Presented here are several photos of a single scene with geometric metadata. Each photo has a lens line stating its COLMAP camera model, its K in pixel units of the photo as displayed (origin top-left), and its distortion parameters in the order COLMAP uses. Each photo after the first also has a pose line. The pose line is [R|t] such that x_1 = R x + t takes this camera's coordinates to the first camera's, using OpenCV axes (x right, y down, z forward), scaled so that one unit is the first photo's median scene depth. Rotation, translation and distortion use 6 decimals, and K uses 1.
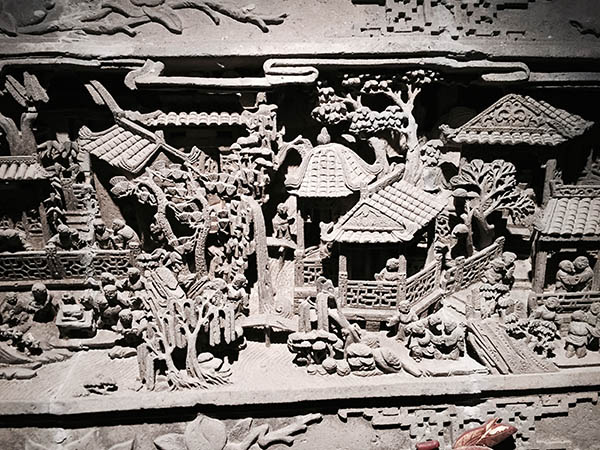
lens RADIAL K [[522.7, 0, 301.5], [0, 522.7, 225.5], [0, 0, 1]] dist [0.094577, -0.155156]
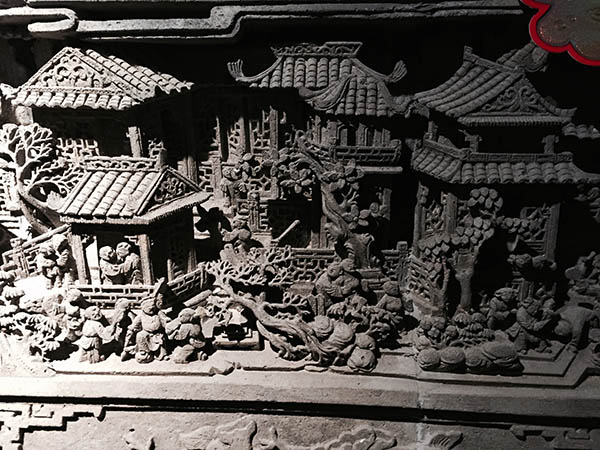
lens RADIAL K [[522.7, 0, 297.1], [0, 522.7, 225.7], [0, 0, 1]] dist [0.094577, -0.155156]
pose [[0.989084, 0.035905, -0.142914, 0.932389], [-0.031563, 0.998972, 0.032539, -0.004069], [0.143935, -0.027673, 0.989200, 0.221470]]
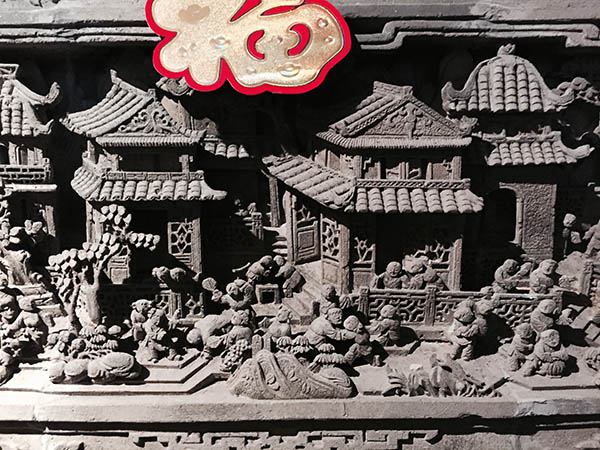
lens RADIAL K [[522.7, 0, 293.8], [0, 522.7, 226.0], [0, 0, 1]] dist [0.094577, -0.155156]
pose [[0.997816, 0.016235, -0.064028, 1.426783], [-0.015981, 0.999862, 0.004479, -0.018879], [0.064091, -0.003446, 0.997938, 0.237693]]
